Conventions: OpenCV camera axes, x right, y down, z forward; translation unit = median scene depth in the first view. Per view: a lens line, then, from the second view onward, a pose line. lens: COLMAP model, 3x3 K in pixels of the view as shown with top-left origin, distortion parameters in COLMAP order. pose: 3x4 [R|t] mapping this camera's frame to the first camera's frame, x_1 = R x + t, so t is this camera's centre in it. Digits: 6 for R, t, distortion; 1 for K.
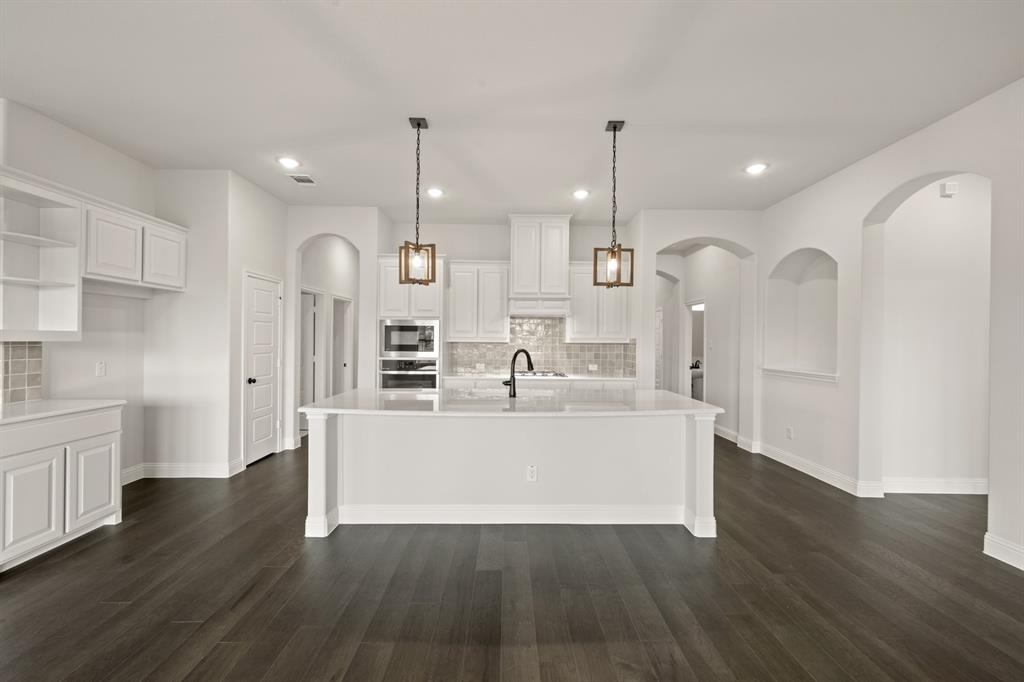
lens RADIAL K [[412.8, 0, 512.0], [0, 412.8, 341.0], [0, 0, 1]] dist [0.001215, 0.000101]
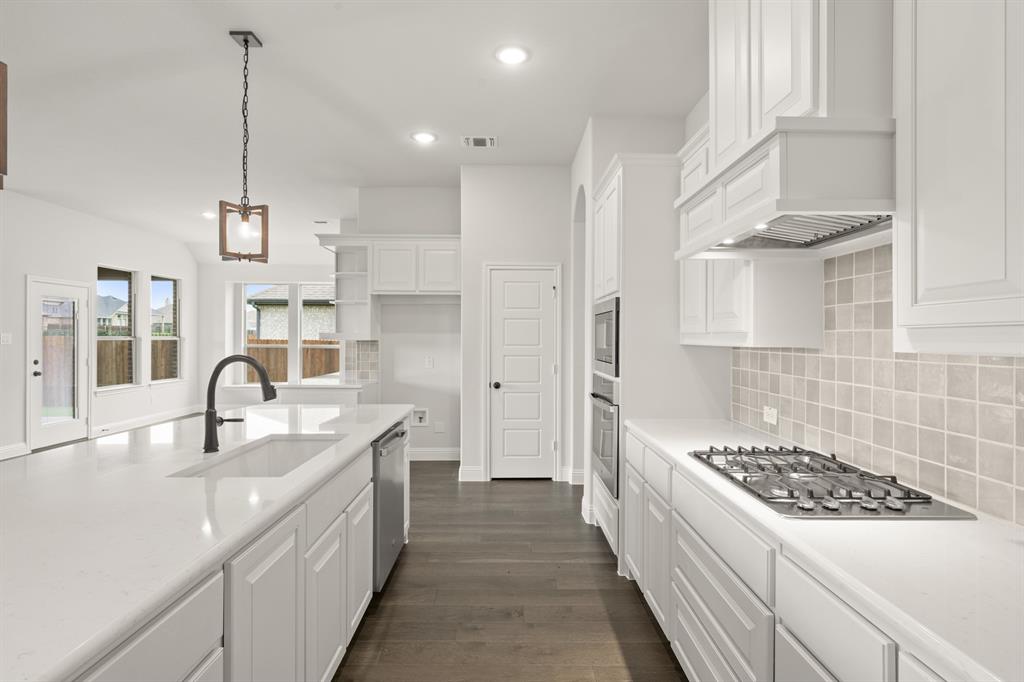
lens RADIAL K [[503.7, 0, 513.9], [0, 503.7, 338.5], [0, 0, 1]] dist [-0.000189, -0.000212]
pose [[0.002562, -0.006346, -0.999977, 0.501800], [-0.007899, 0.999949, -0.006367, 0.001097], [0.999966, 0.007915, 0.002512, 1.121784]]
